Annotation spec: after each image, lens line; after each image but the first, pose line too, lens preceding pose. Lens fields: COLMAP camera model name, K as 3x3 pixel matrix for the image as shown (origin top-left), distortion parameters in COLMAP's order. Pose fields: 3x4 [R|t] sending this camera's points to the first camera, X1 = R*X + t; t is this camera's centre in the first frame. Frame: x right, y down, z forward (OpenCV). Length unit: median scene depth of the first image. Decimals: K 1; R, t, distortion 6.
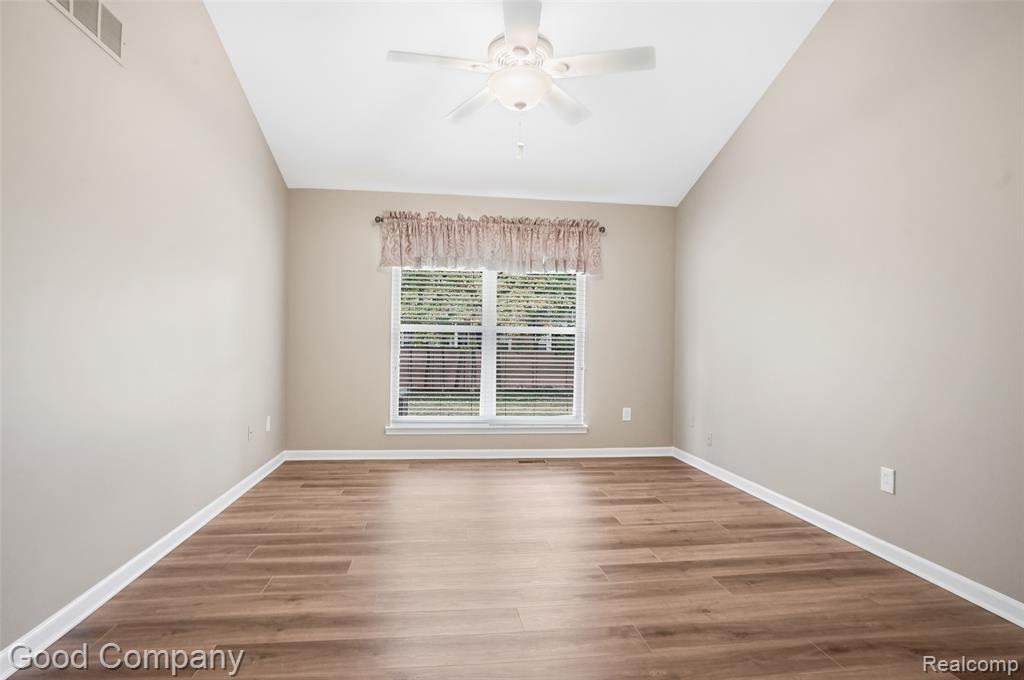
lens RADIAL K [[526.8, 0, 504.4], [0, 526.8, 344.5], [0, 0, 1]] dist [-0.026012, 0.011031]
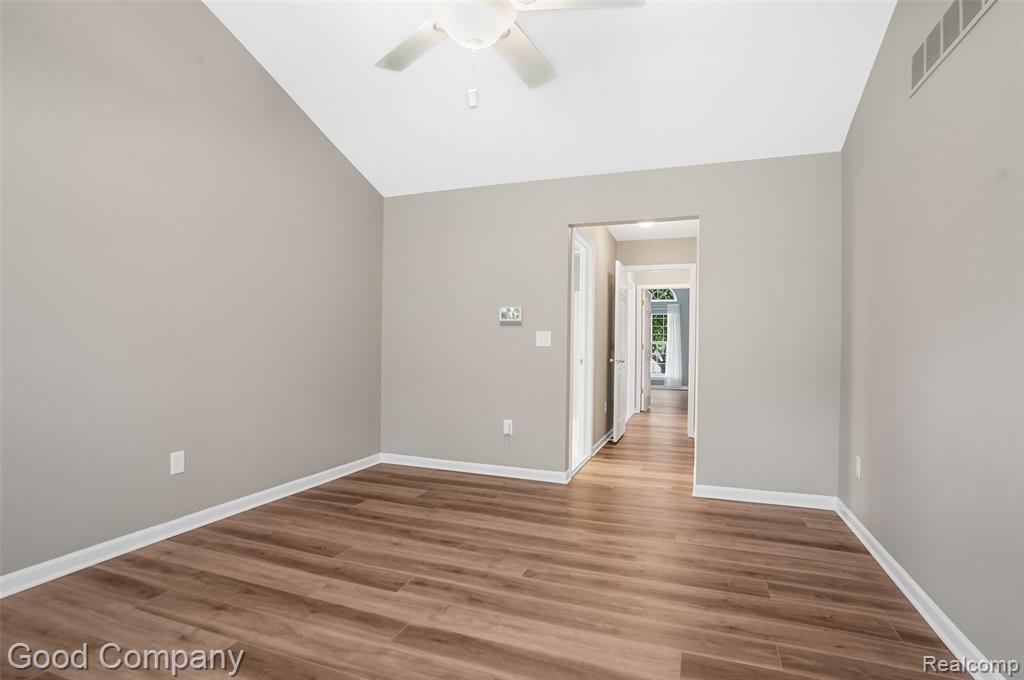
lens RADIAL K [[526.8, 0, 510.8], [0, 526.8, 340.0], [0, 0, 1]] dist [-0.026012, 0.011031]
pose [[-0.889969, -0.022496, 0.455465, -0.212682], [-0.023807, 0.999712, 0.002859, -0.009863], [-0.455399, -0.008299, -0.890249, 0.920625]]
